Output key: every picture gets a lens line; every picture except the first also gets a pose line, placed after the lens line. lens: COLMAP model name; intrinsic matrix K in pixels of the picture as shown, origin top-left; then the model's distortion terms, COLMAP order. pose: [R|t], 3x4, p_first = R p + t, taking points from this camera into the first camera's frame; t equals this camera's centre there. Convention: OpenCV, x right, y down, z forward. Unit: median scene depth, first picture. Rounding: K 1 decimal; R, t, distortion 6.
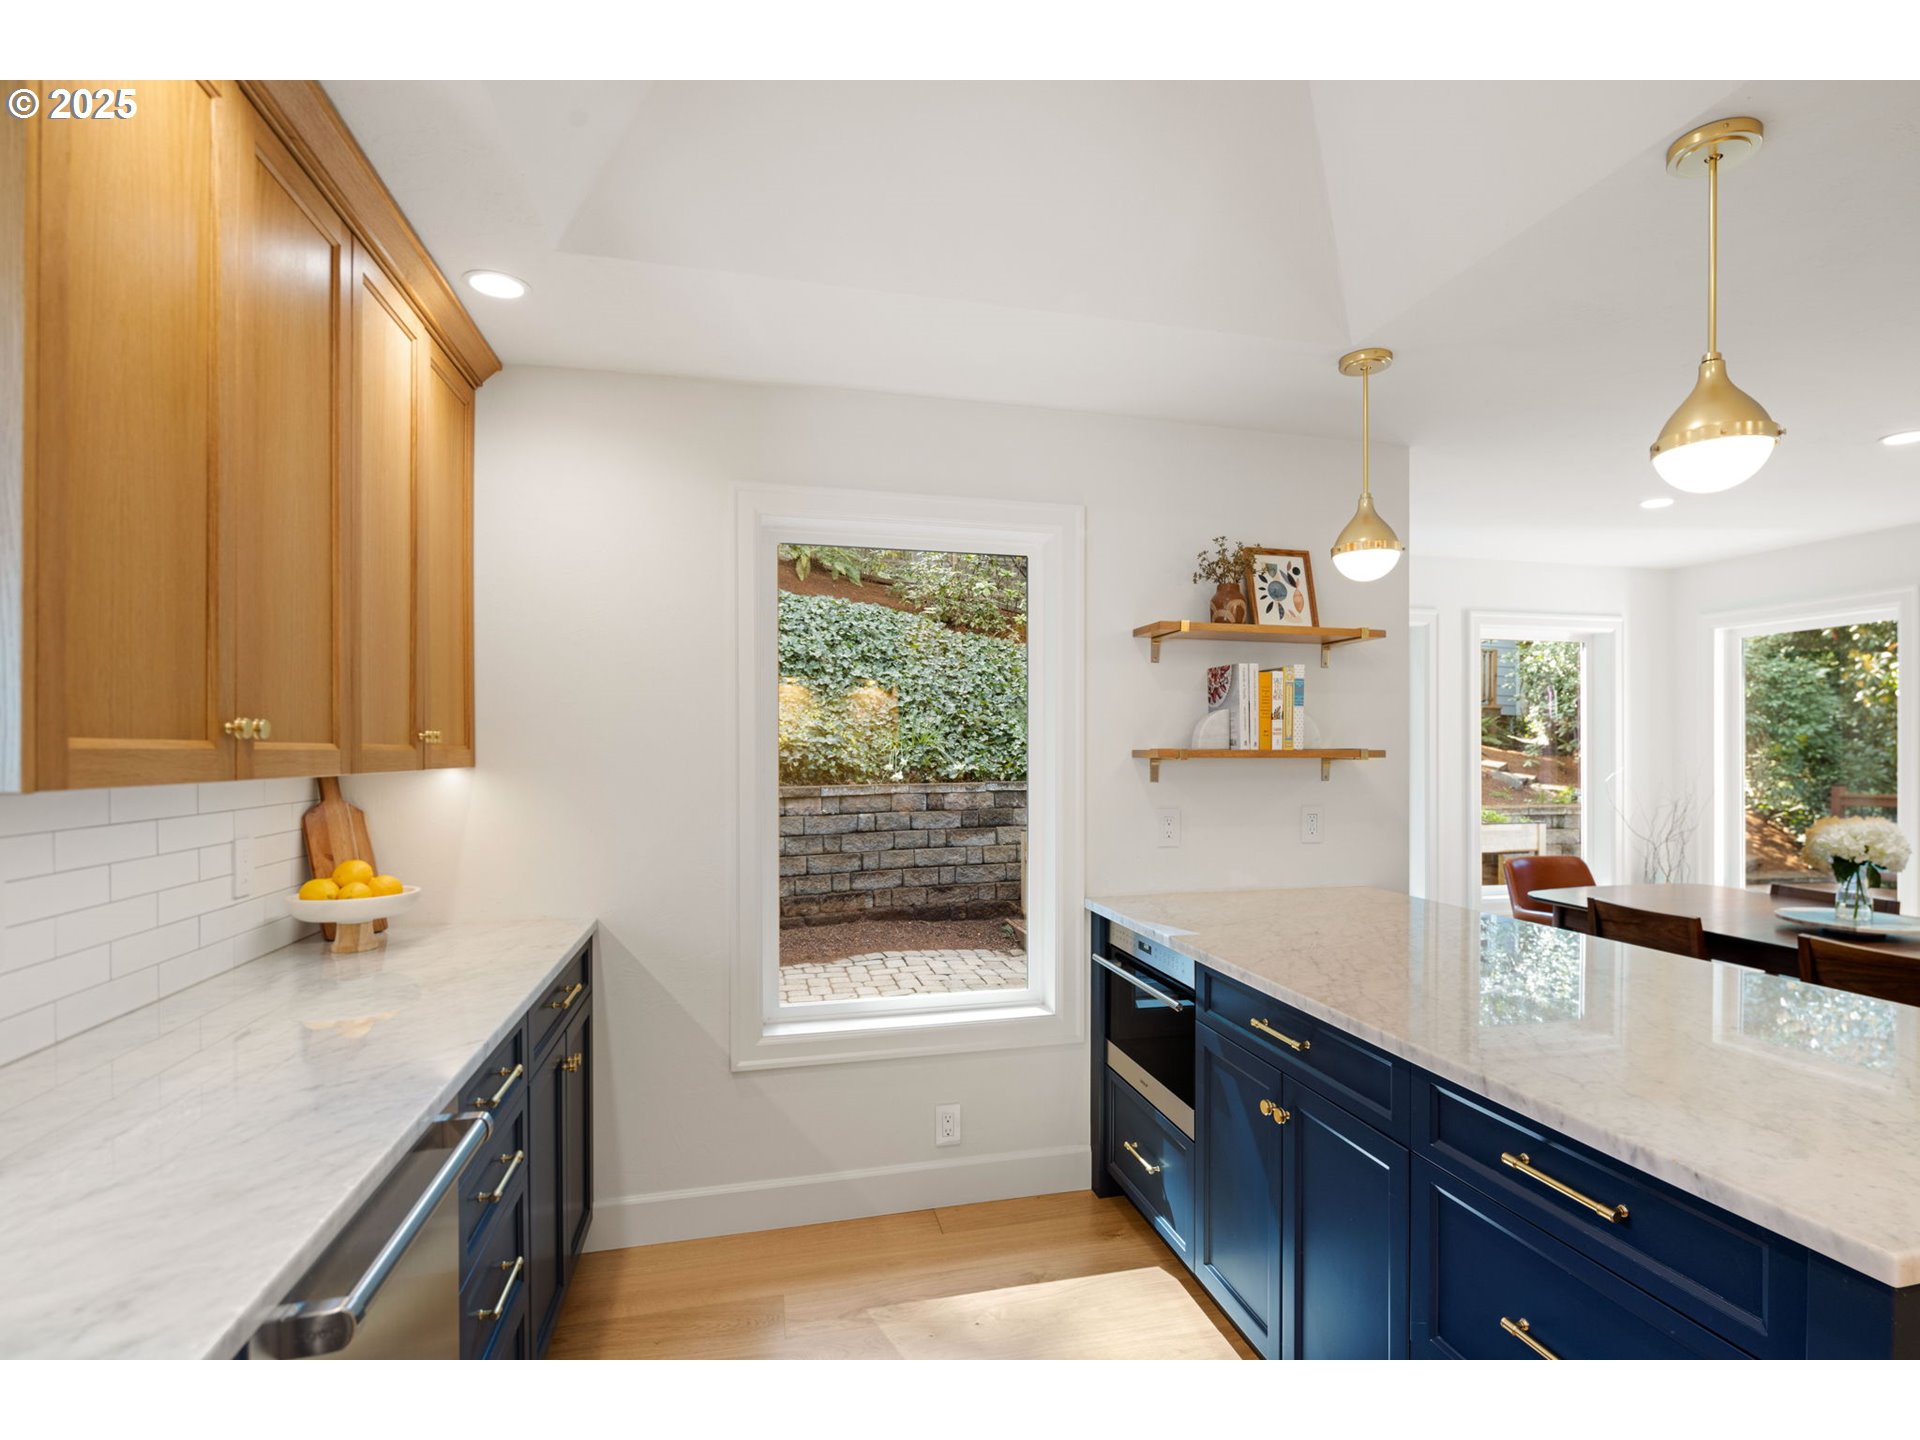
lens RADIAL K [[971.4, 0, 954.0], [0, 971.4, 744.9], [0, 0, 1]] dist [0.001072, 0.000206]
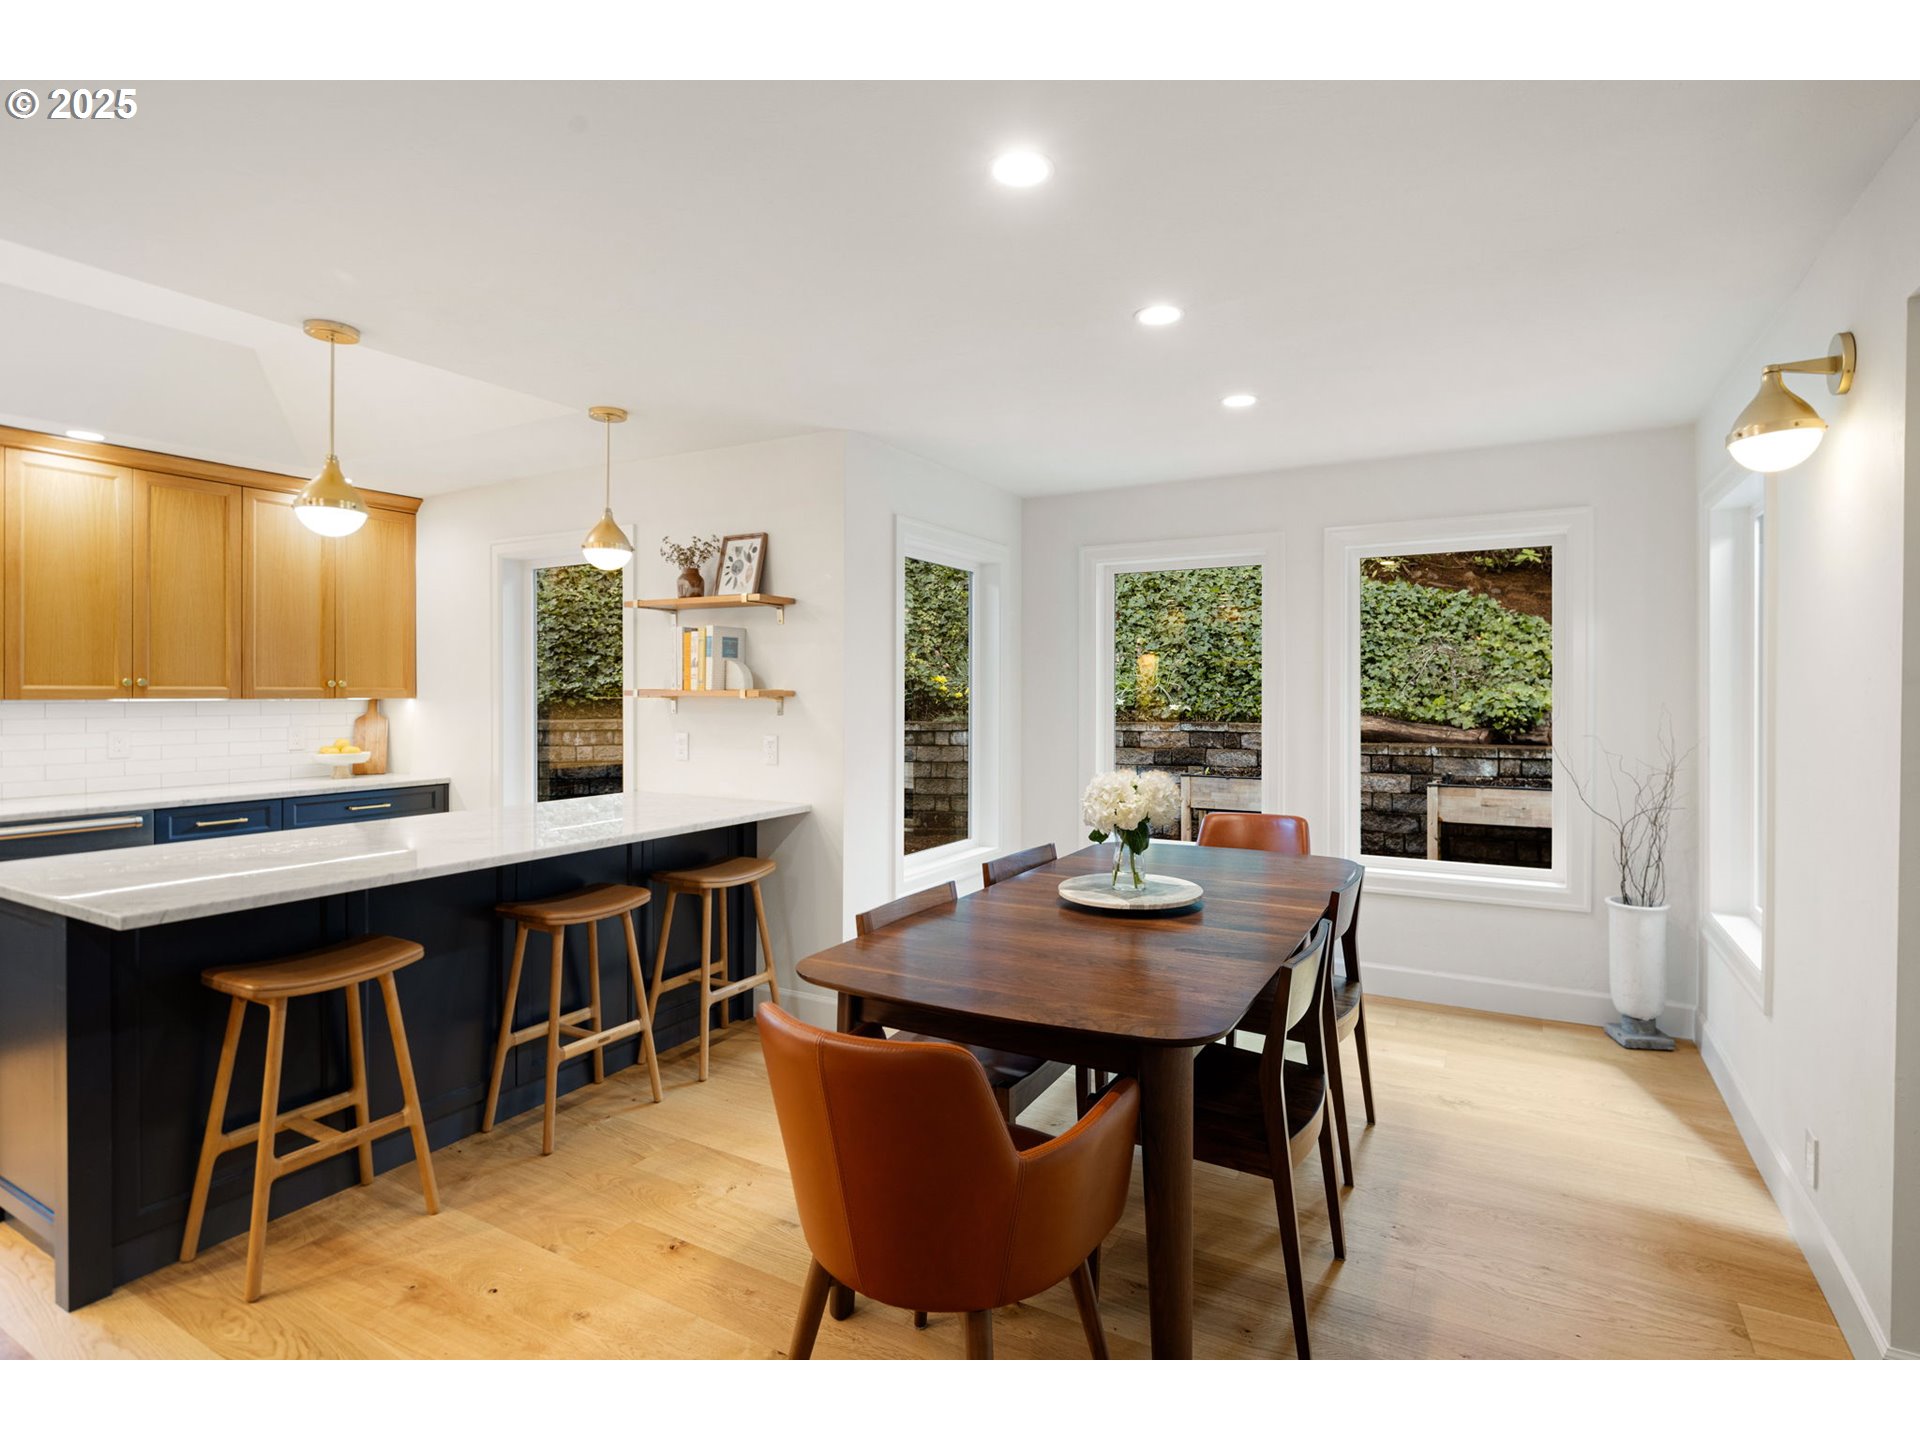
lens RADIAL K [[973.3, 0, 959.5], [0, 973.3, 698.0], [0, 0, 1]] dist [-0.000905, -0.000154]
pose [[0.726868, 0.009450, -0.686712, 1.430735], [-0.000008, 0.999905, 0.013751, -0.002149], [0.686777, -0.009989, 0.726799, 0.255654]]
